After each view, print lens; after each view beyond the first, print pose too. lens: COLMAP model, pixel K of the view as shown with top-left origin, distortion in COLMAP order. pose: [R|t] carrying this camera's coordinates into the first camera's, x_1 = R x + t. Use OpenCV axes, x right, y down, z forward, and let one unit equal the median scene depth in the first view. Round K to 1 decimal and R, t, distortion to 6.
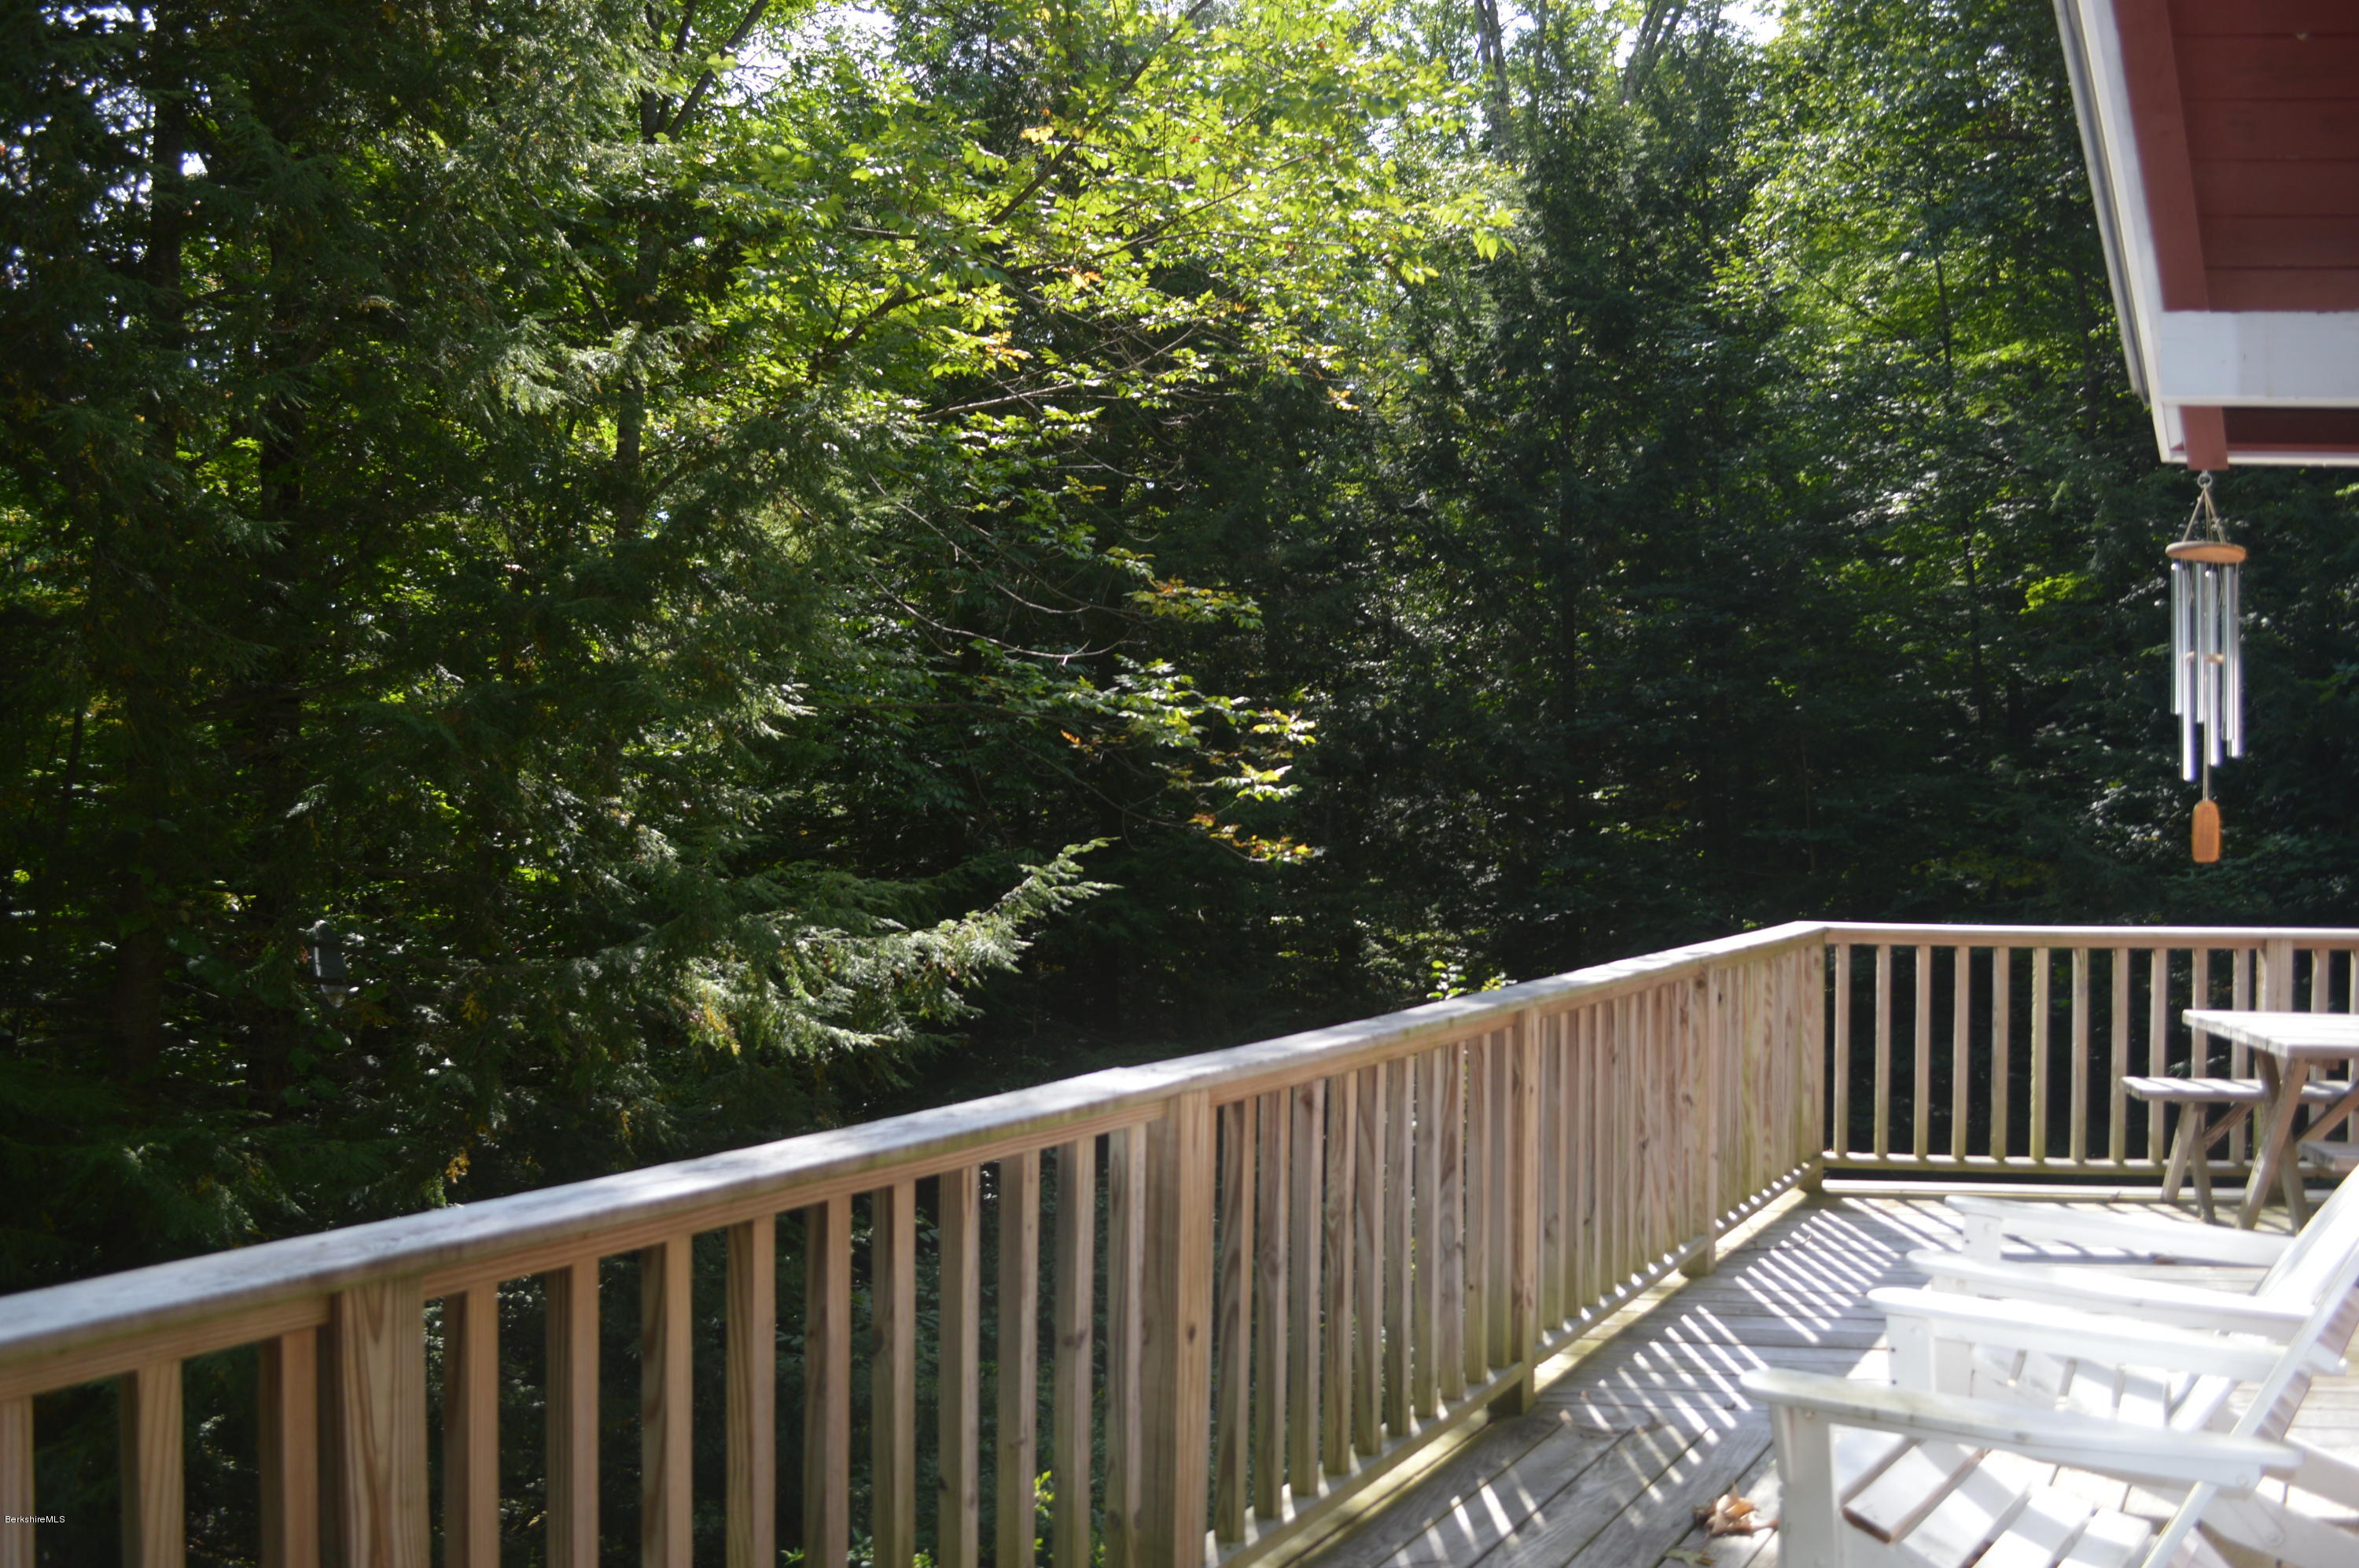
lens RADIAL K [[2035.0, 0, 1179.5], [0, 2035.0, 784.0], [0, 0, 1]] dist [-0.085127, 0.000191]
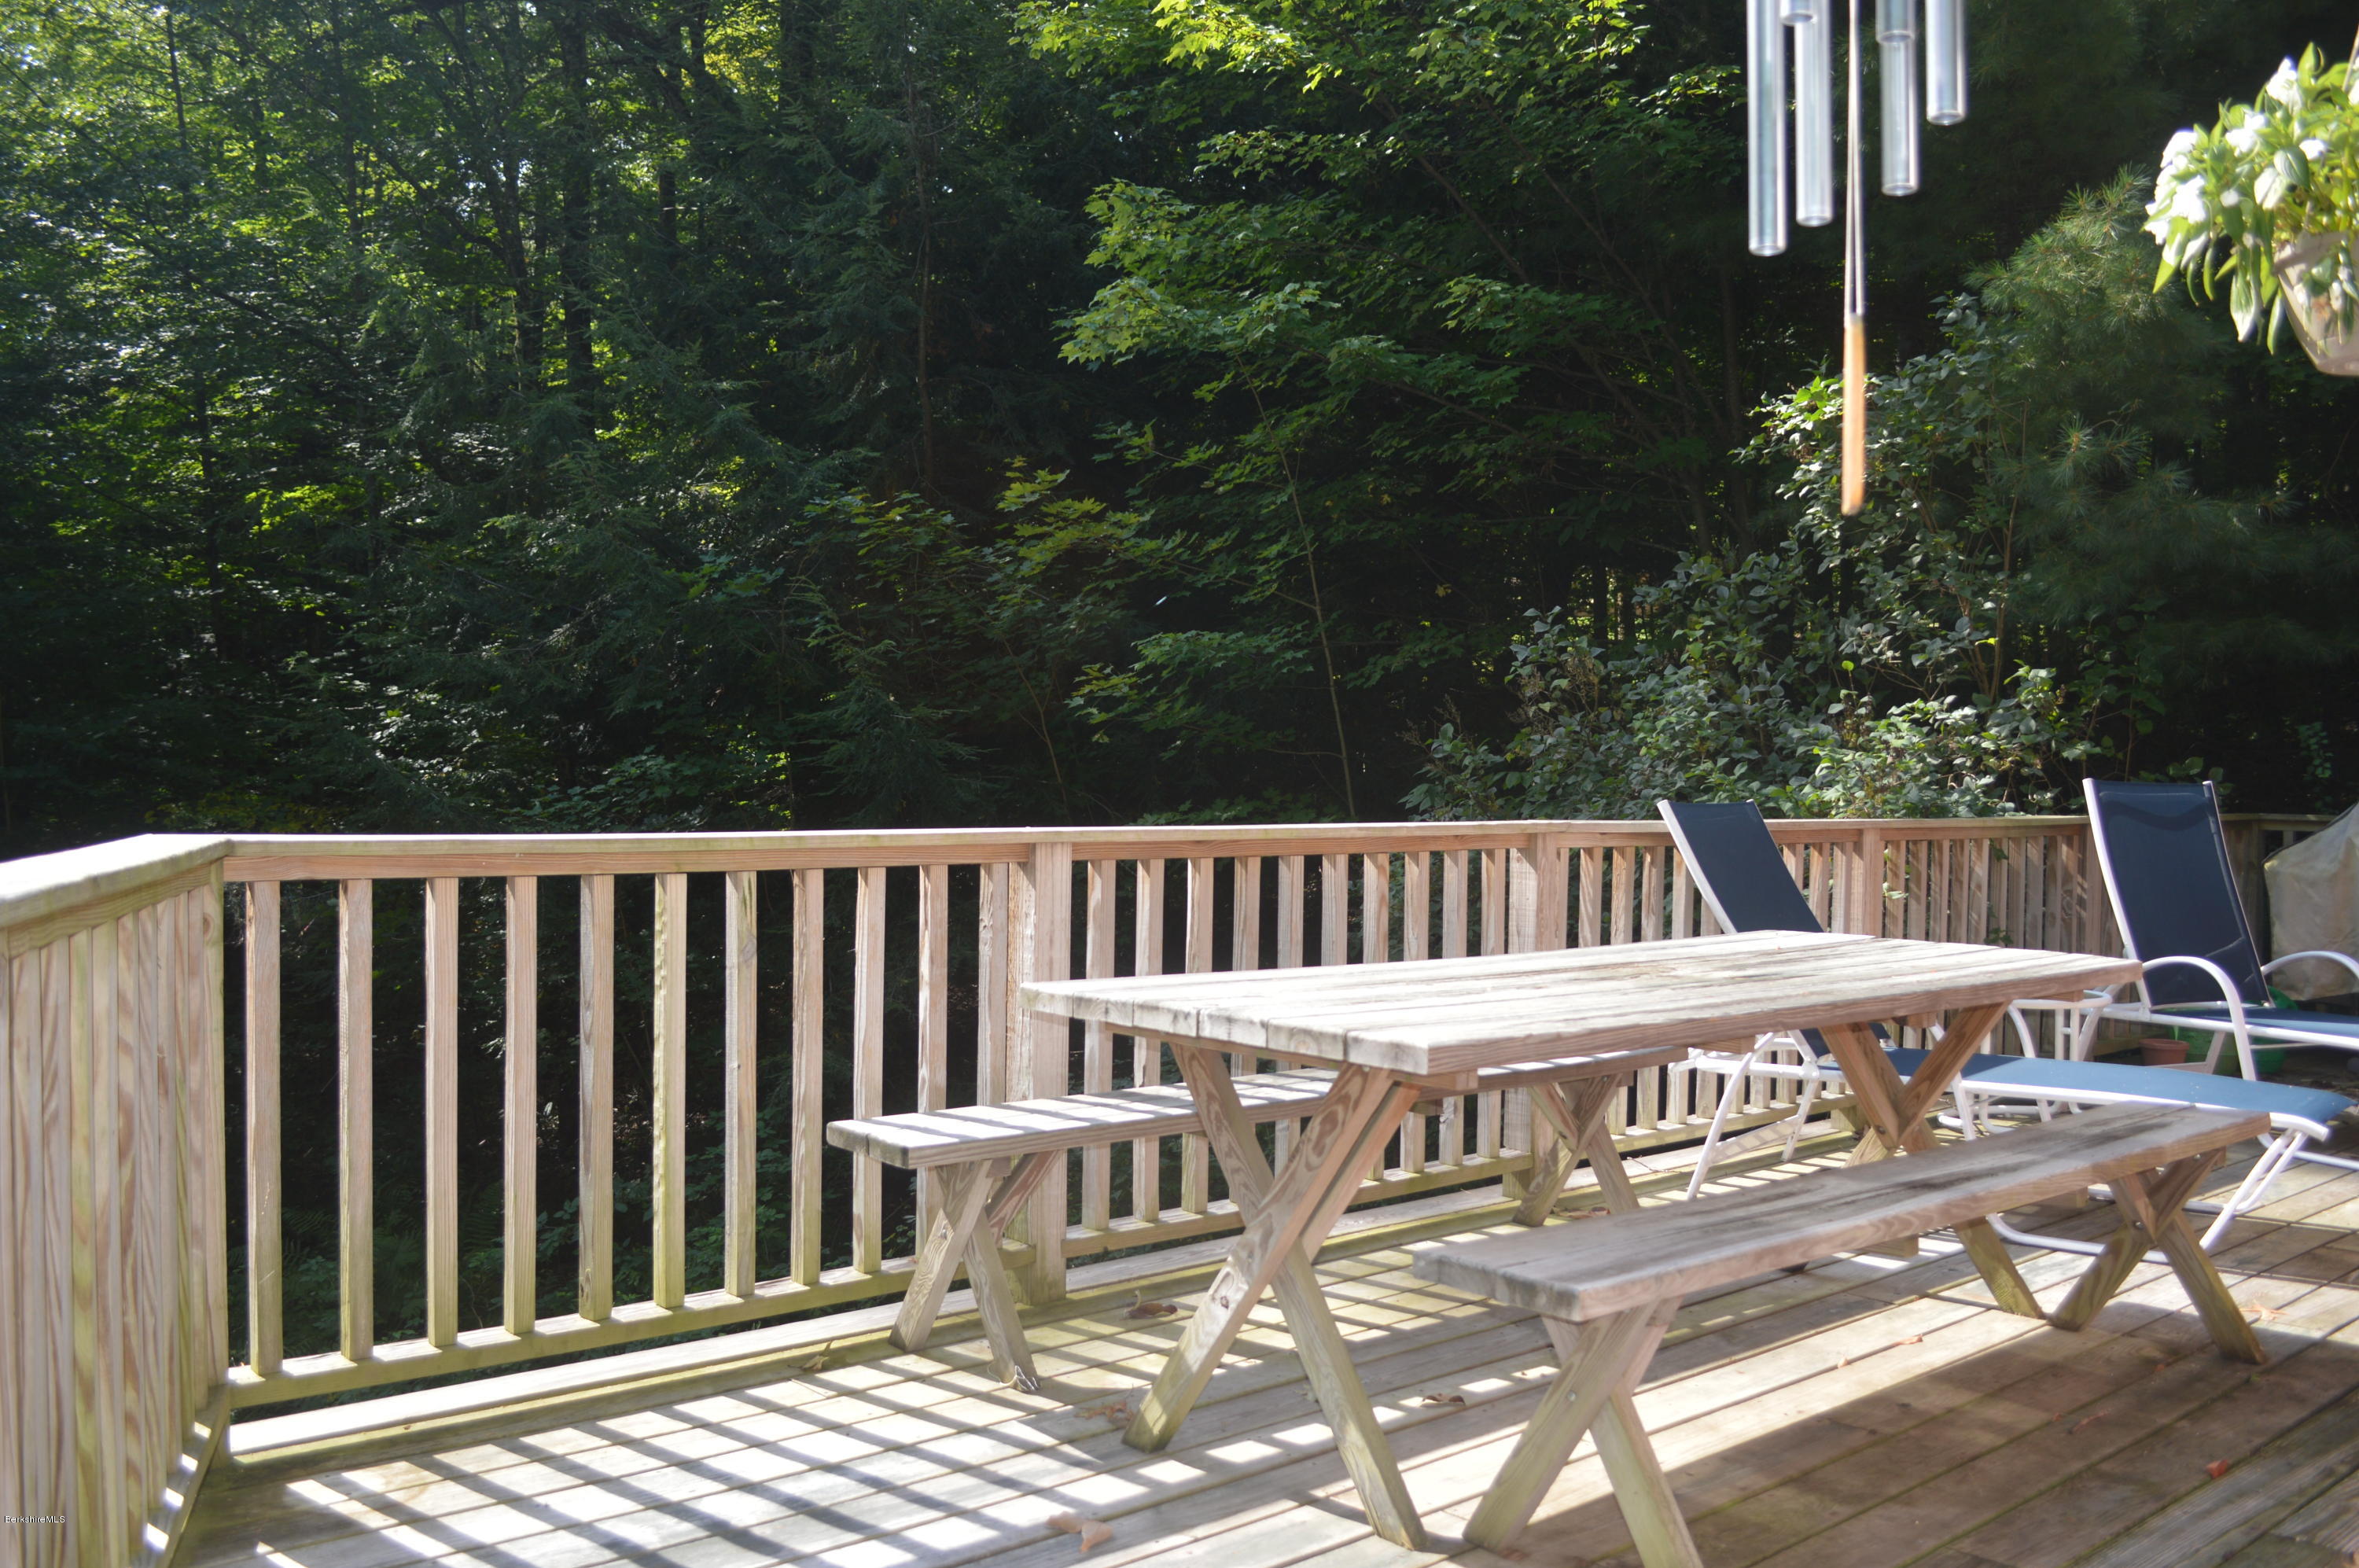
lens RADIAL K [[2035.0, 0, 1179.5], [0, 2035.0, 784.0], [0, 0, 1]] dist [-0.085127, 0.000191]
pose [[0.658579, -0.007471, 0.752475, 0.139836], [-0.005304, 0.999880, 0.014569, 0.052079], [-0.752493, -0.013585, 0.658460, 0.579357]]
